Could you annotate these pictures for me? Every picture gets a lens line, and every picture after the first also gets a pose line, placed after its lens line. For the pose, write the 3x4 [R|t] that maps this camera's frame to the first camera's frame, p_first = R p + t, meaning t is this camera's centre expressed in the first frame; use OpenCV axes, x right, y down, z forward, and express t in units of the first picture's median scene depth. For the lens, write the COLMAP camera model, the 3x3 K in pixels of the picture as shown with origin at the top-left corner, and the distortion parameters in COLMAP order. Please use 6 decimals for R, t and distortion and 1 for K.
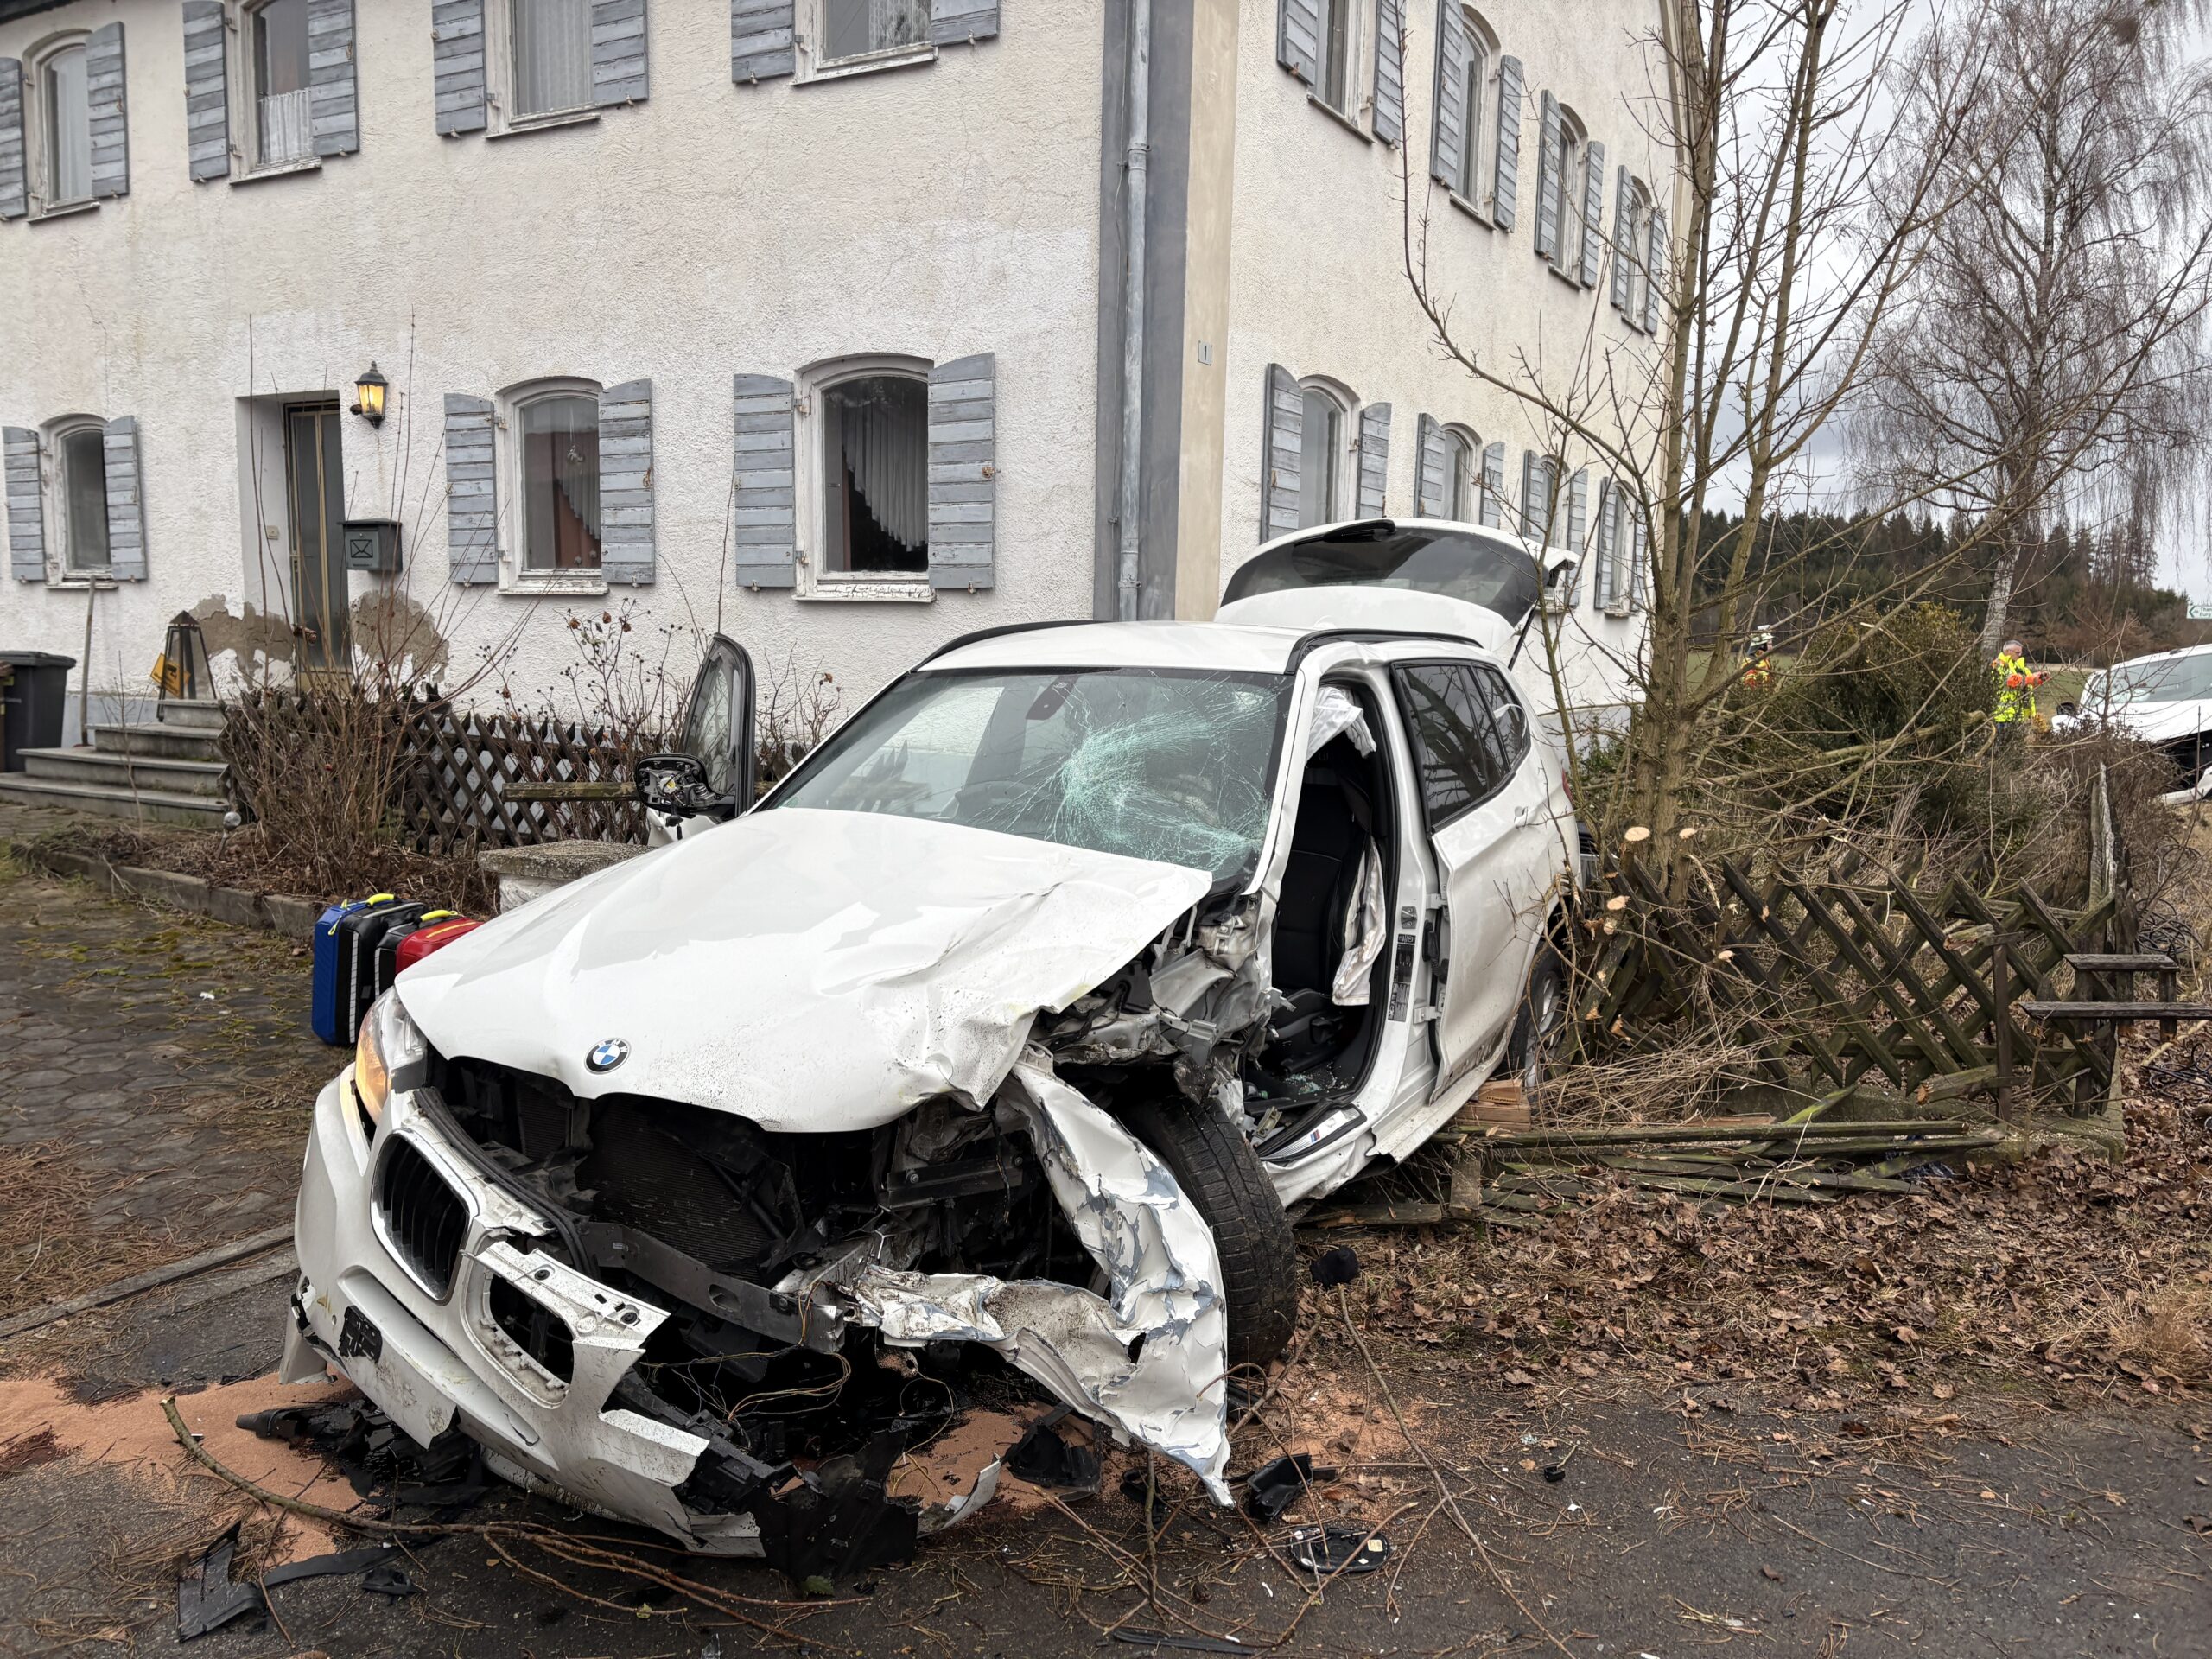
lens RADIAL K [[1669.3, 0, 1135.7], [0, 1669.3, 814.8], [0, 0, 1]] dist [0.036701, -0.000325]
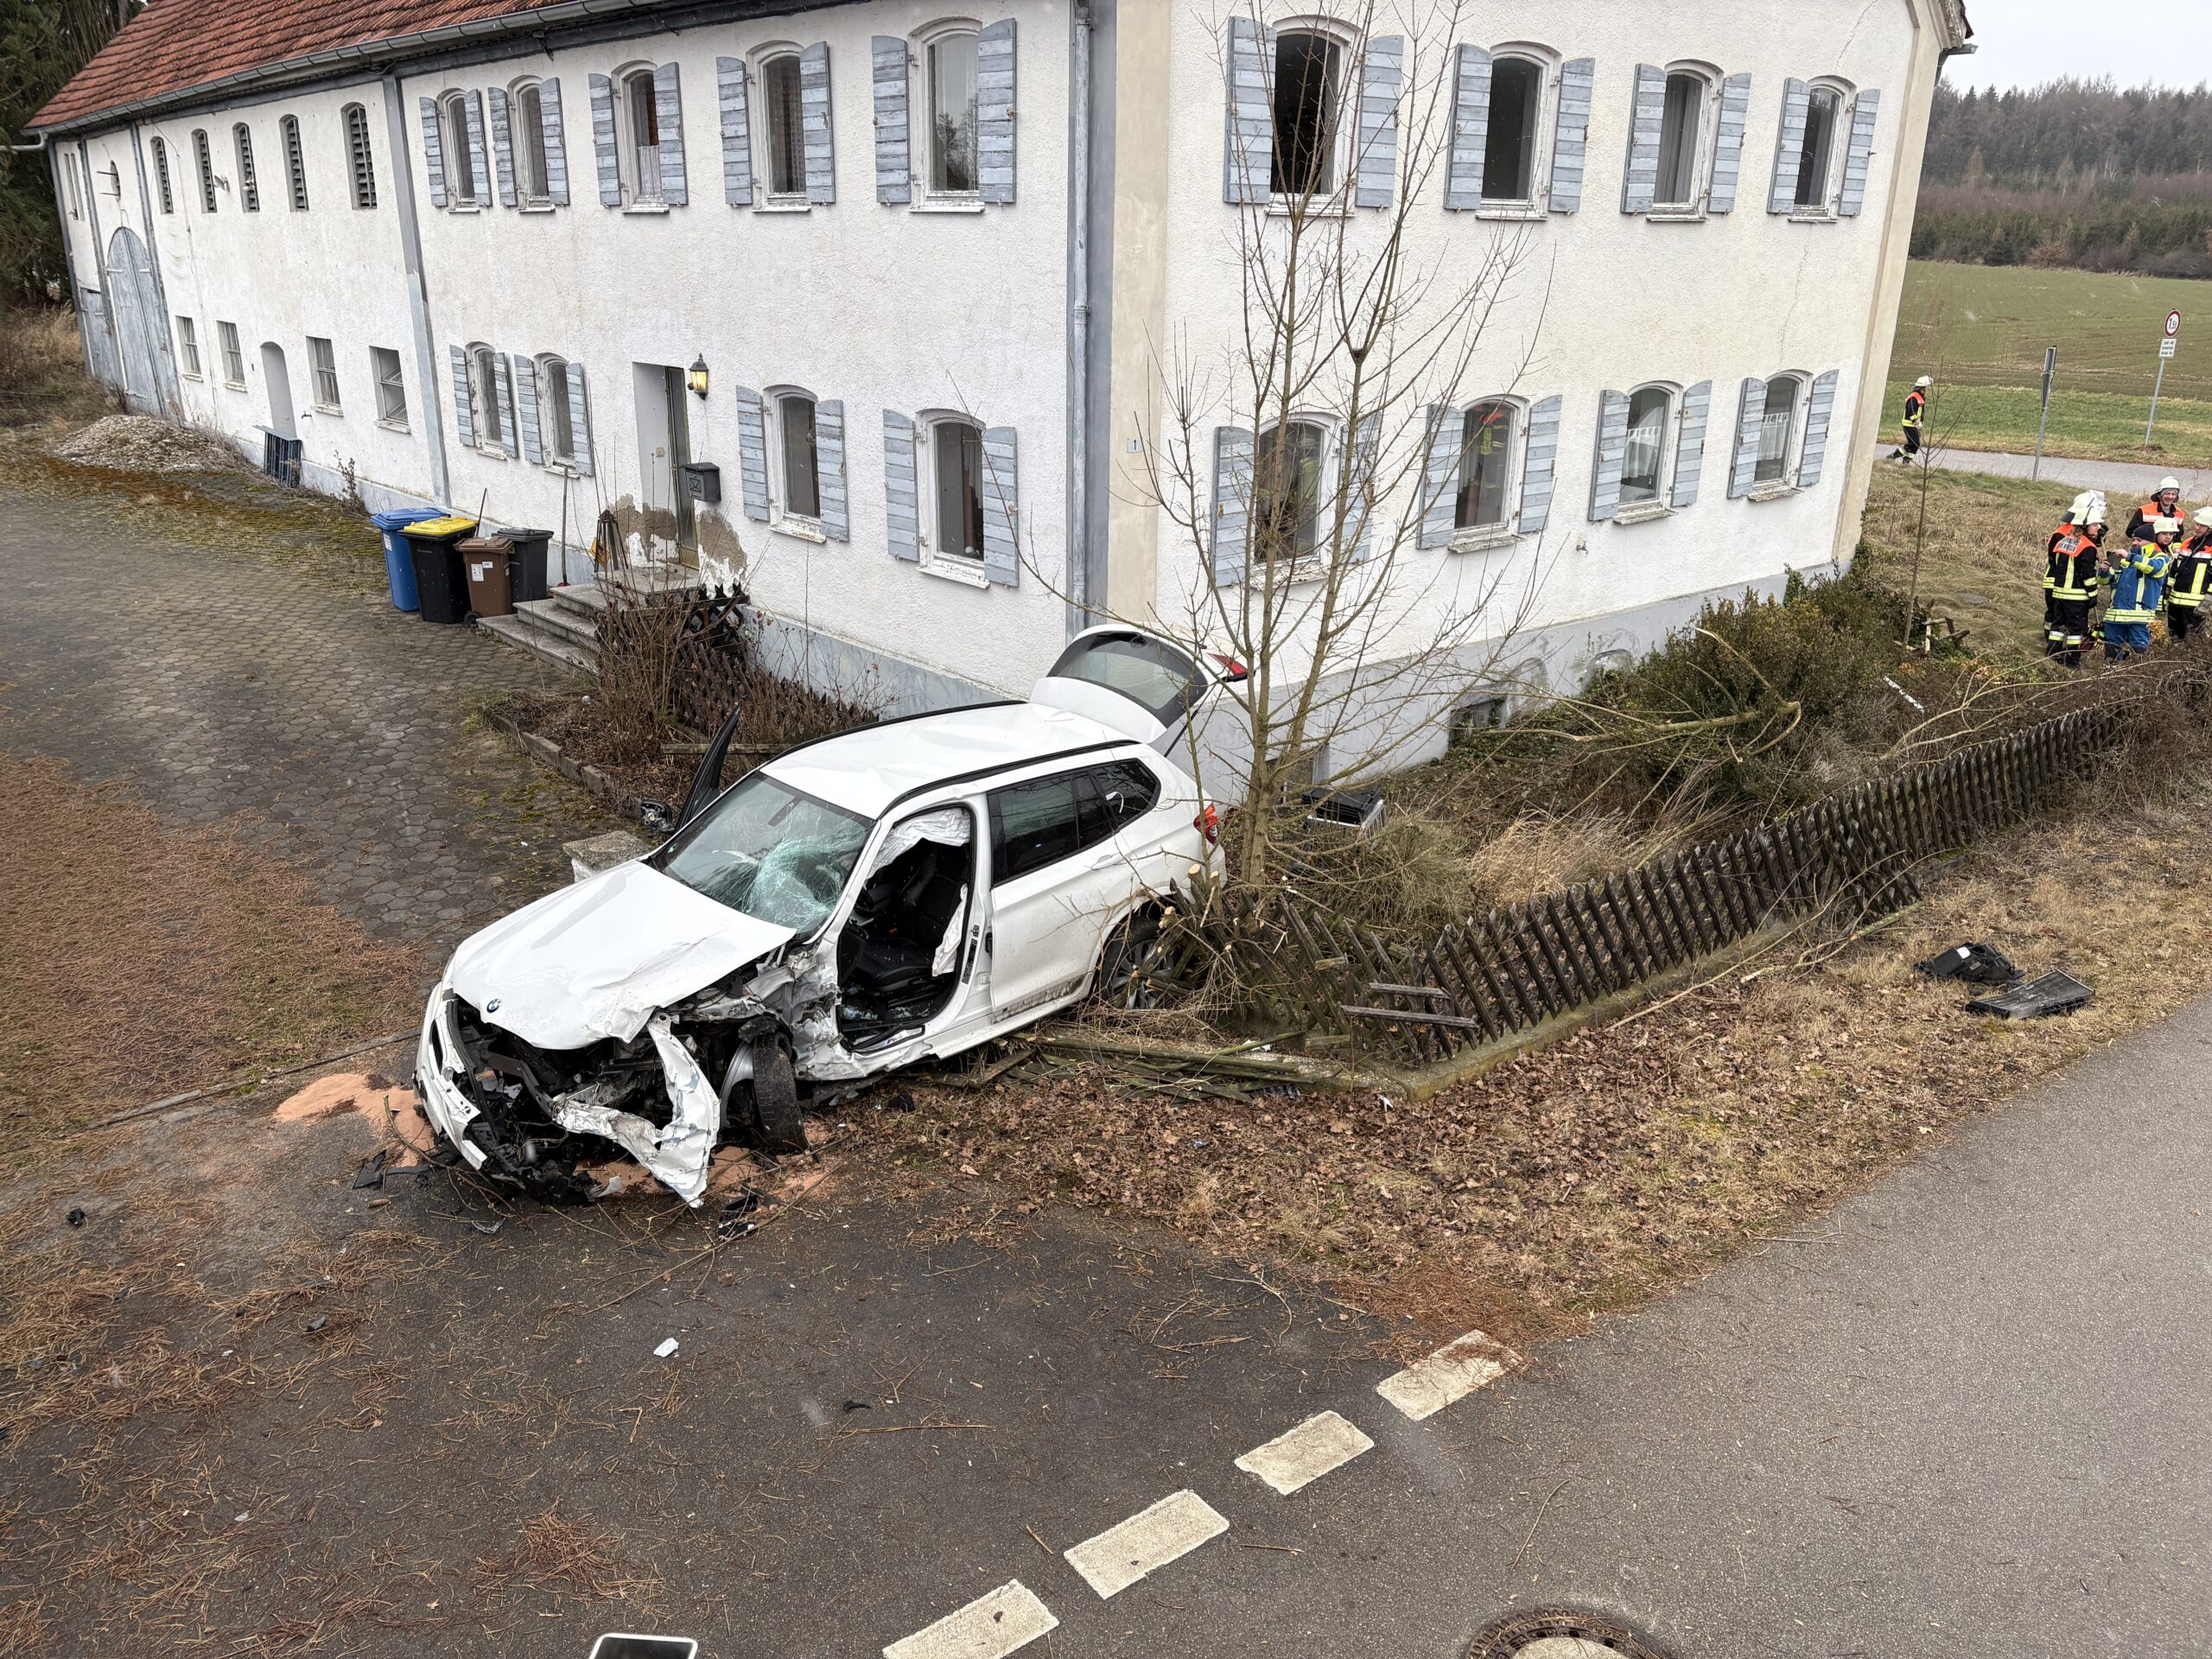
lens RADIAL K [[1669.3, 0, 1135.7], [0, 1669.3, 814.8], [0, 0, 1]] dist [0.036701, -0.000325]
pose [[0.945804, 0.101213, -0.308562, 0.819071], [-0.036154, 0.977101, 0.209683, -0.425900], [0.322719, -0.187163, 0.927805, -0.606426]]
